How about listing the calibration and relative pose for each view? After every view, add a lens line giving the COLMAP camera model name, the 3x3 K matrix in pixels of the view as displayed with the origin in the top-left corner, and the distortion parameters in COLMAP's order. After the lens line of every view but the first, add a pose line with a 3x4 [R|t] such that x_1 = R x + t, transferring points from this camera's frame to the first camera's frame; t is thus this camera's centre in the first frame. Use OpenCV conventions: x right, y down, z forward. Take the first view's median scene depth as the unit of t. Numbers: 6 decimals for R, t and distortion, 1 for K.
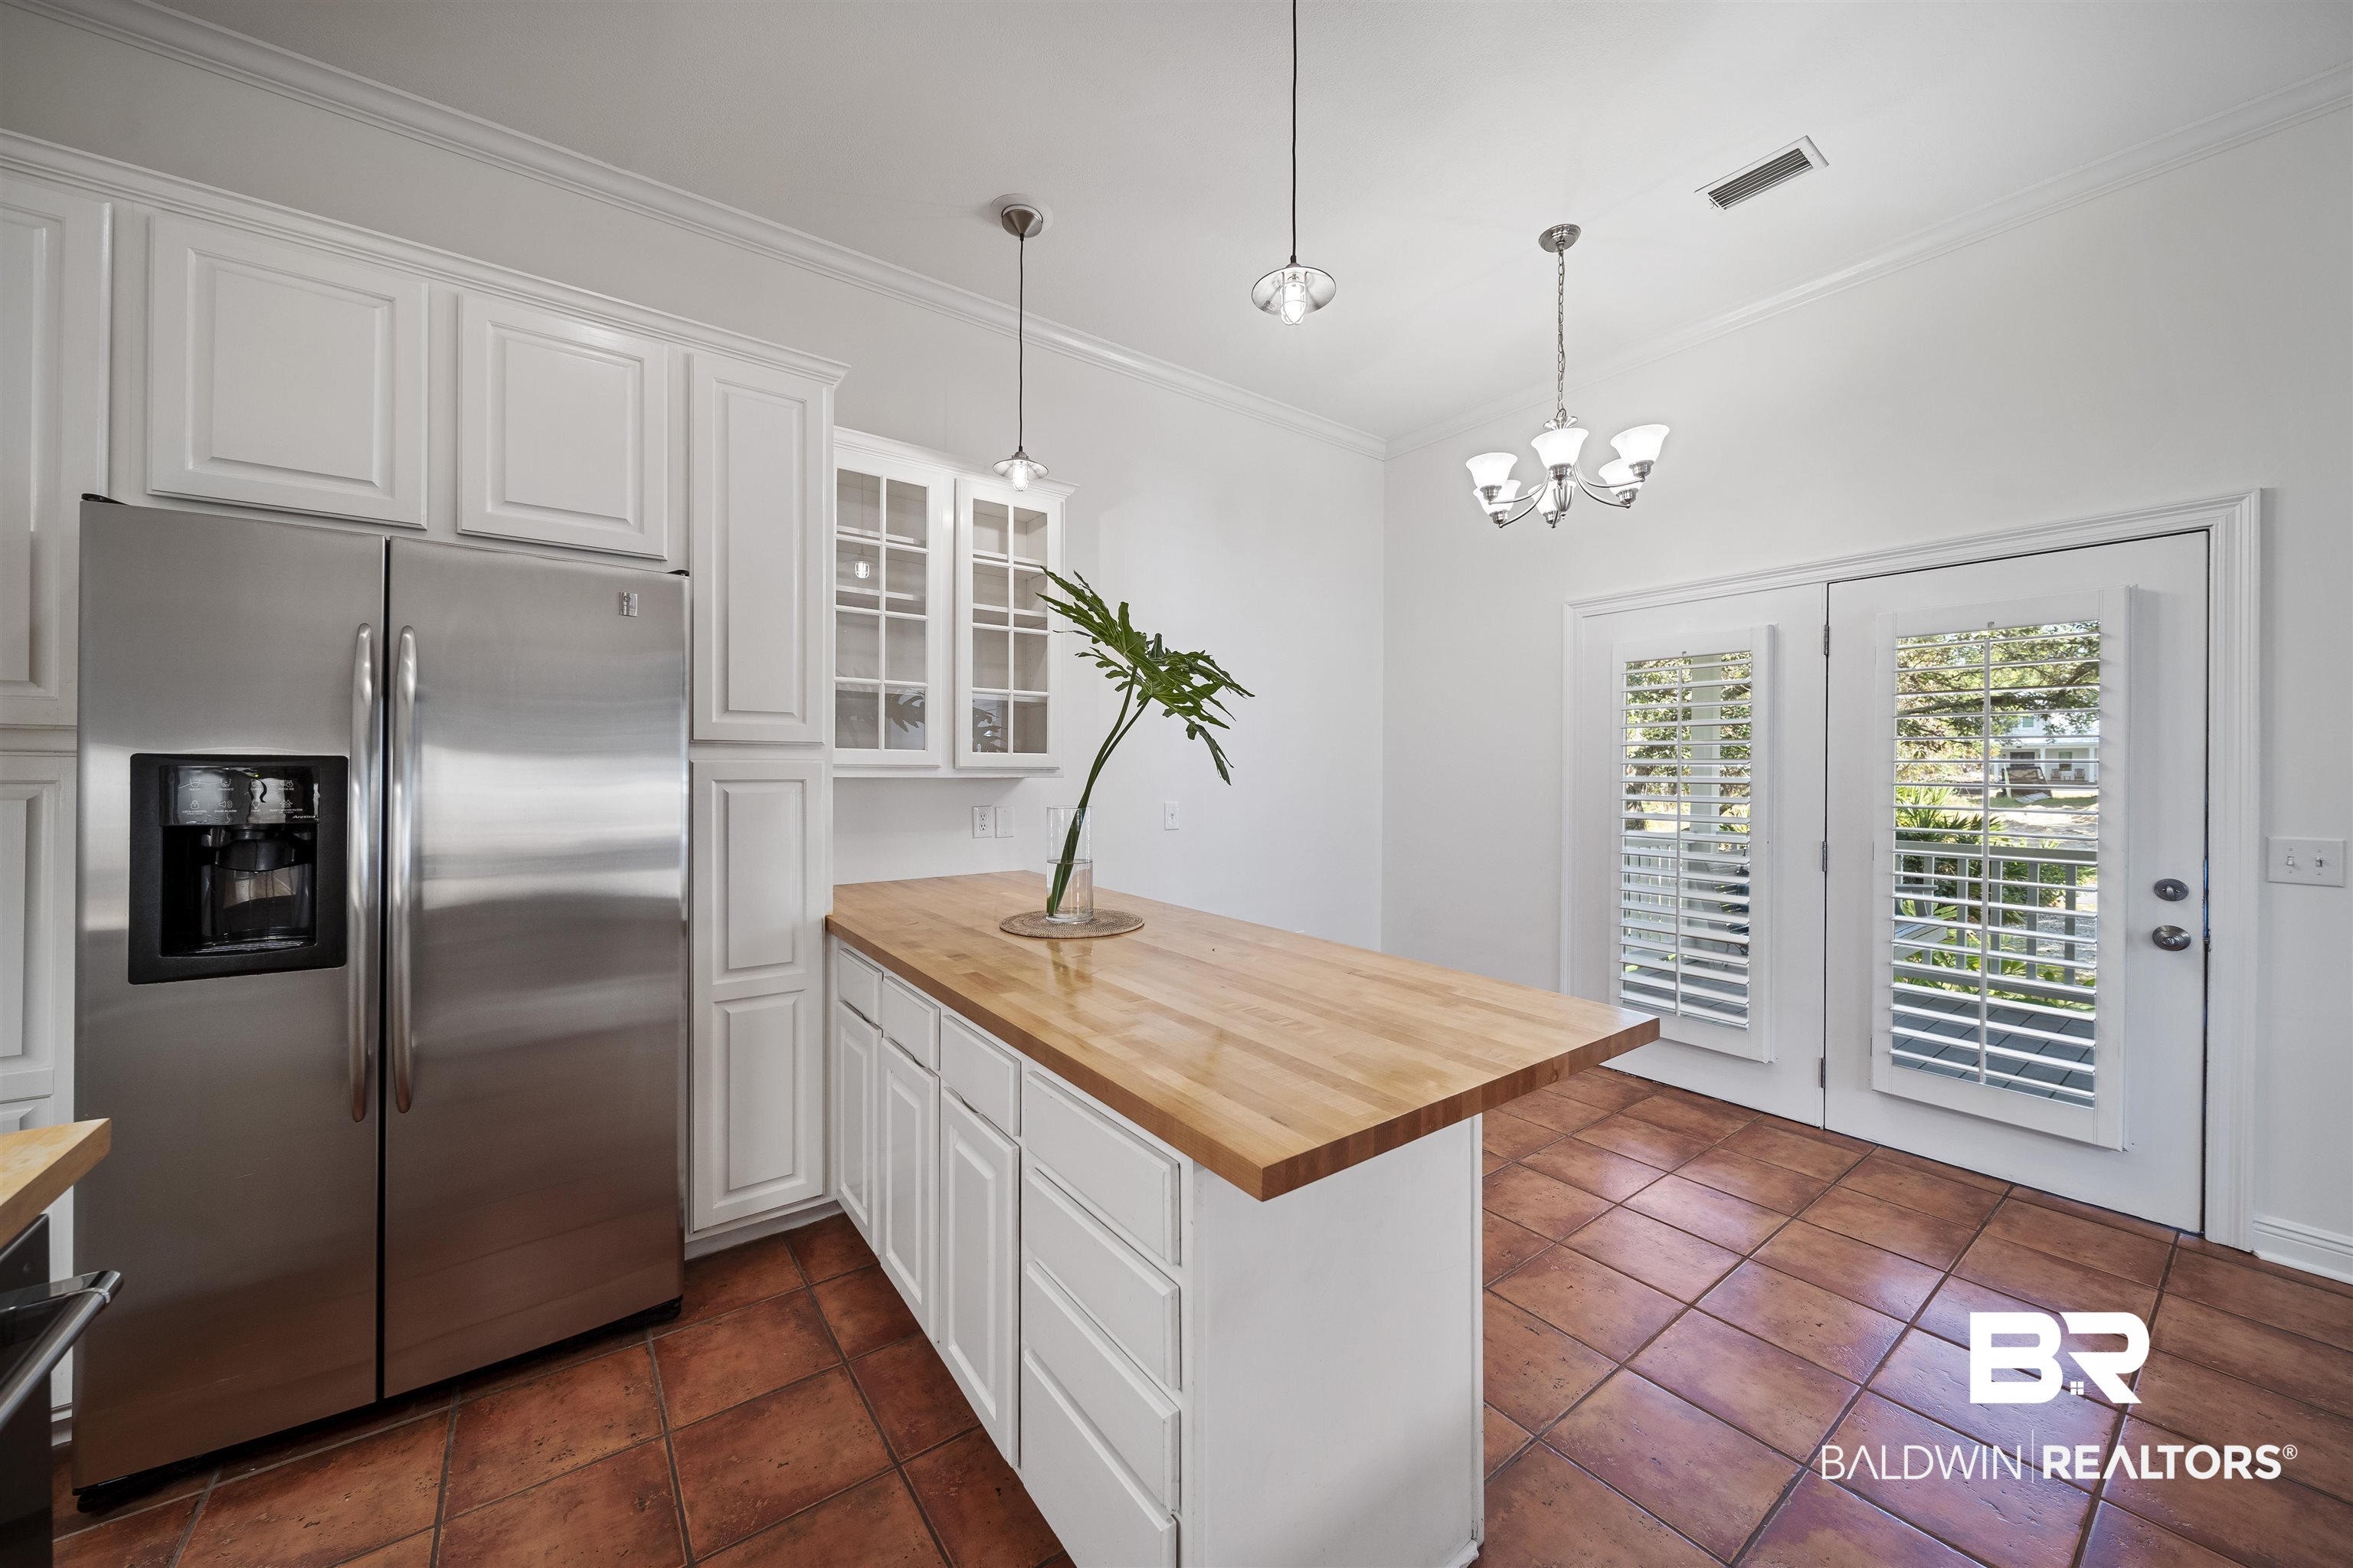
lens RADIAL K [[858.2, 0, 1178.7], [0, 858.2, 772.3], [0, 0, 1]] dist [-0.001888, -0.000597]
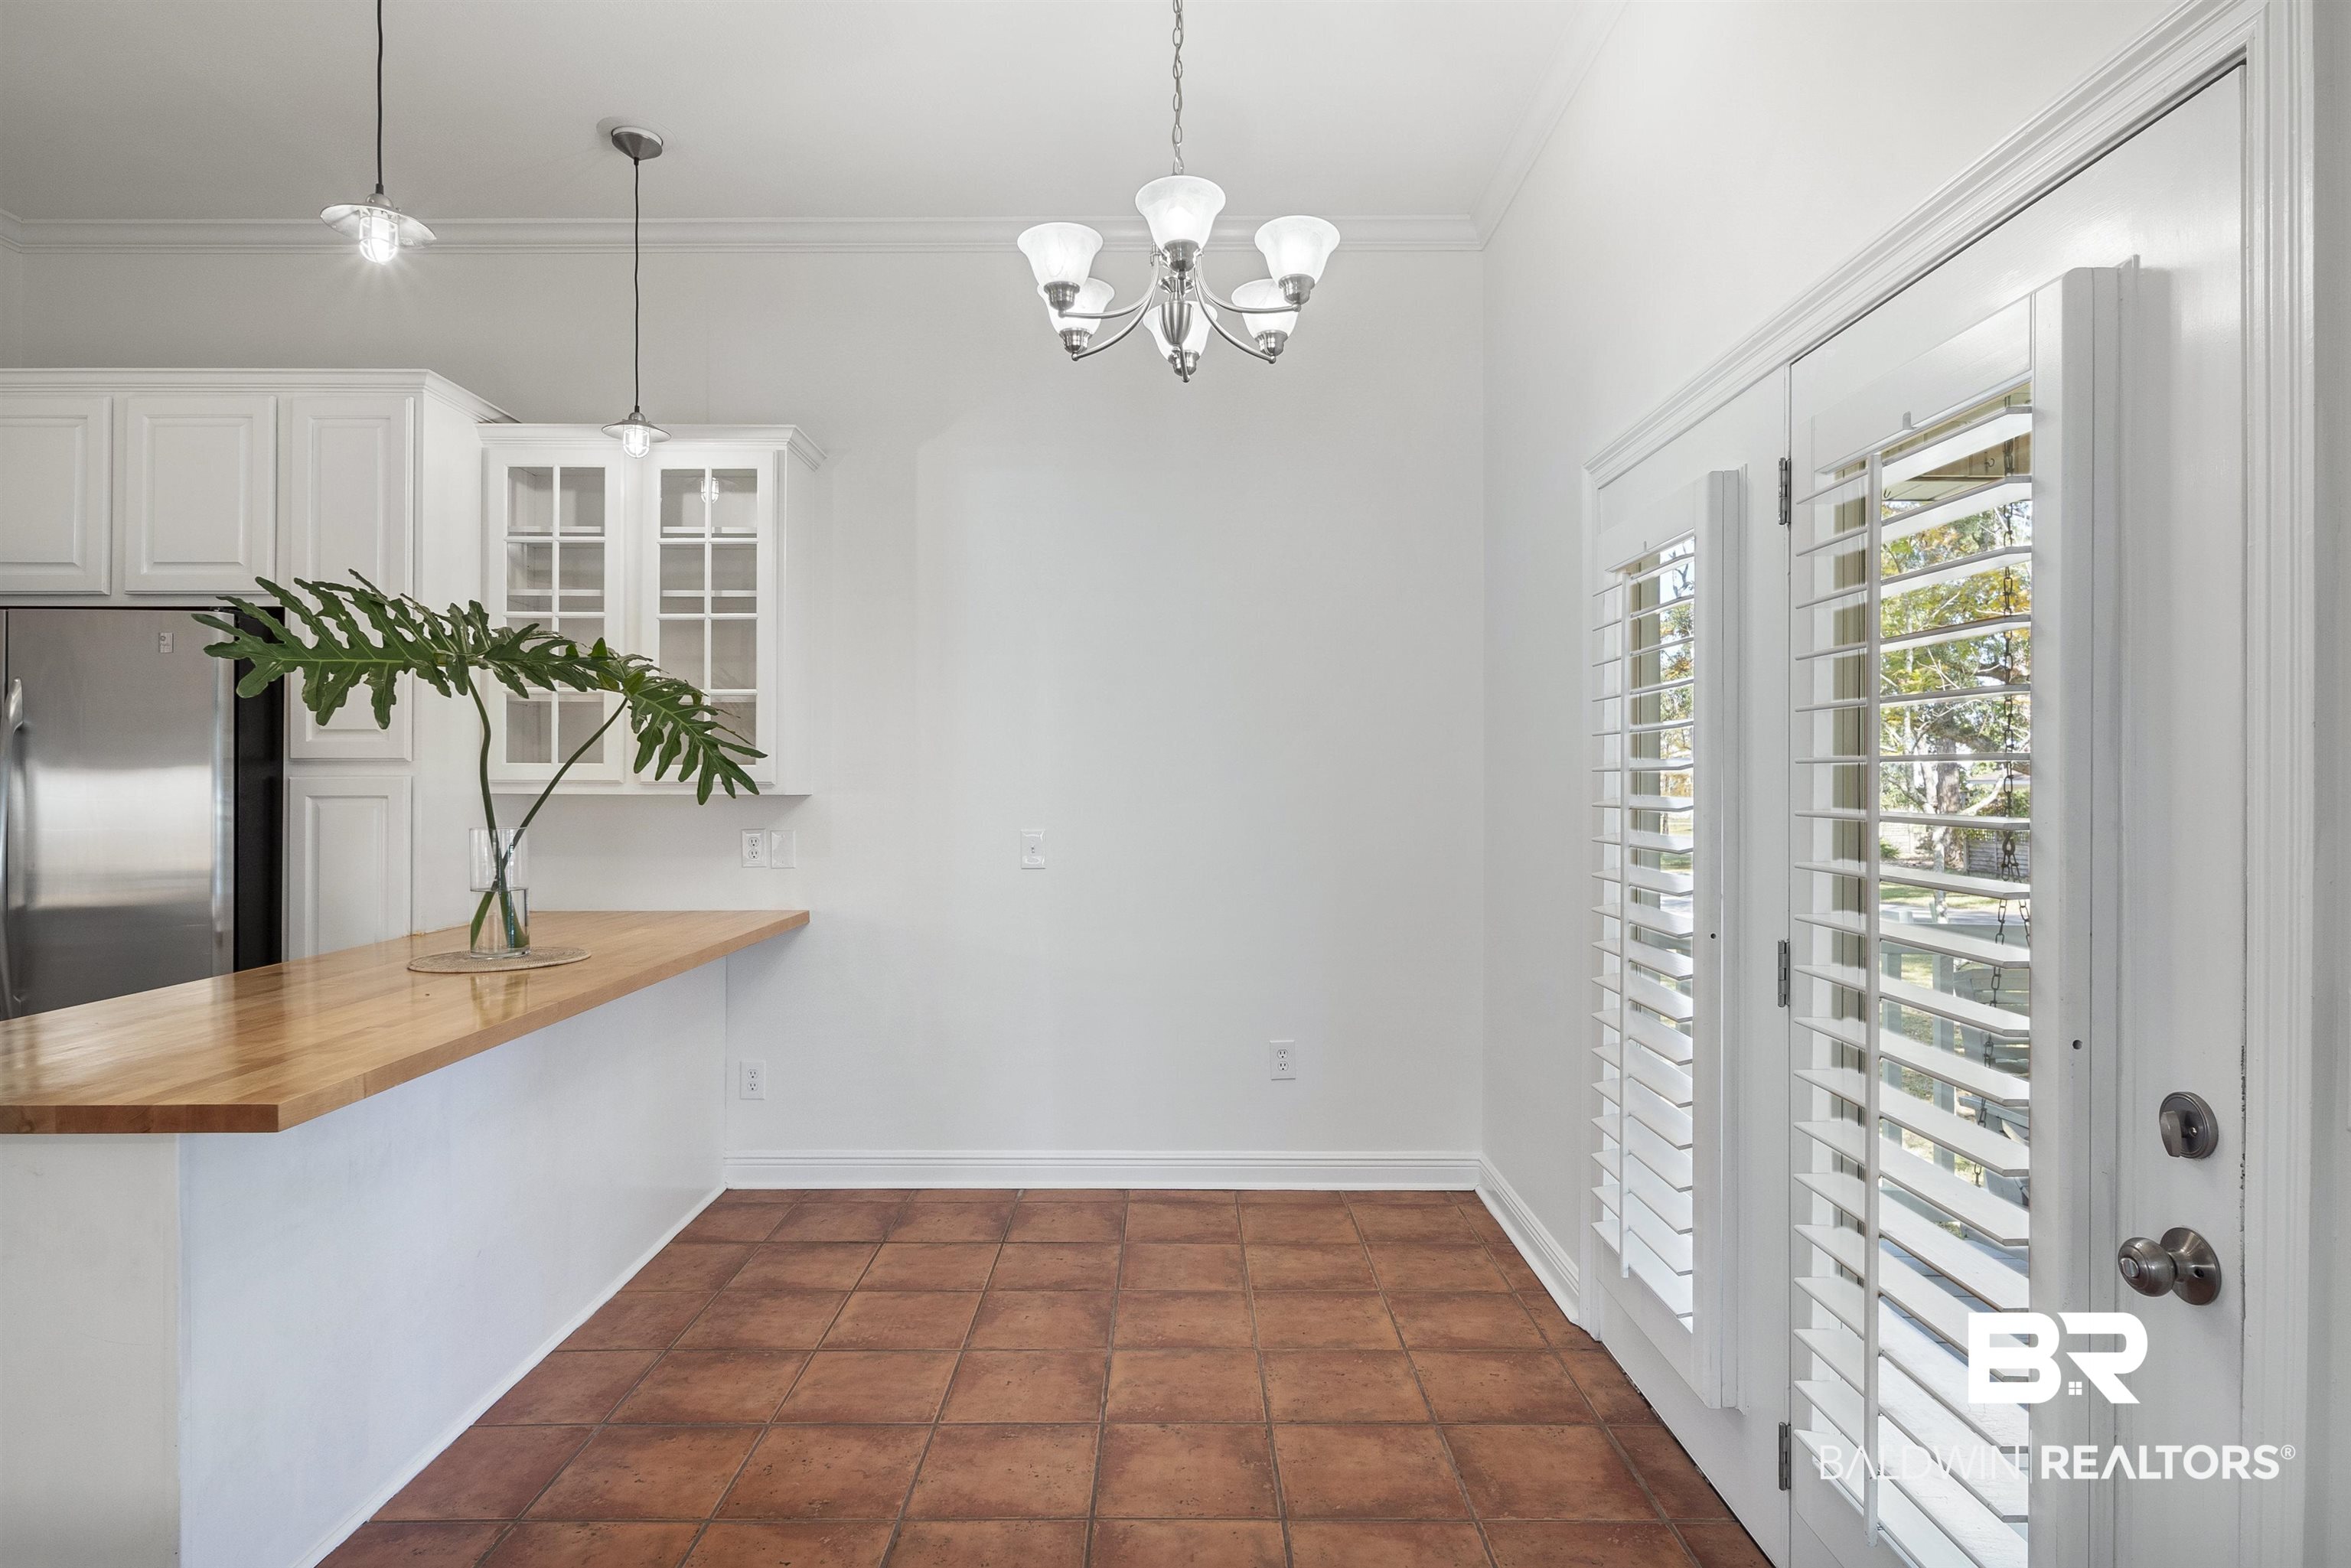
lens RADIAL K [[1268.9, 0, 1161.8], [0, 1268.9, 796.9], [0, 0, 1]] dist [0.001118, -0.000061]
pose [[0.790685, -0.011148, -0.612122, 0.955419], [0.007007, 0.999933, -0.009161, 0.024198], [0.612183, 0.002954, 0.790710, 0.317552]]
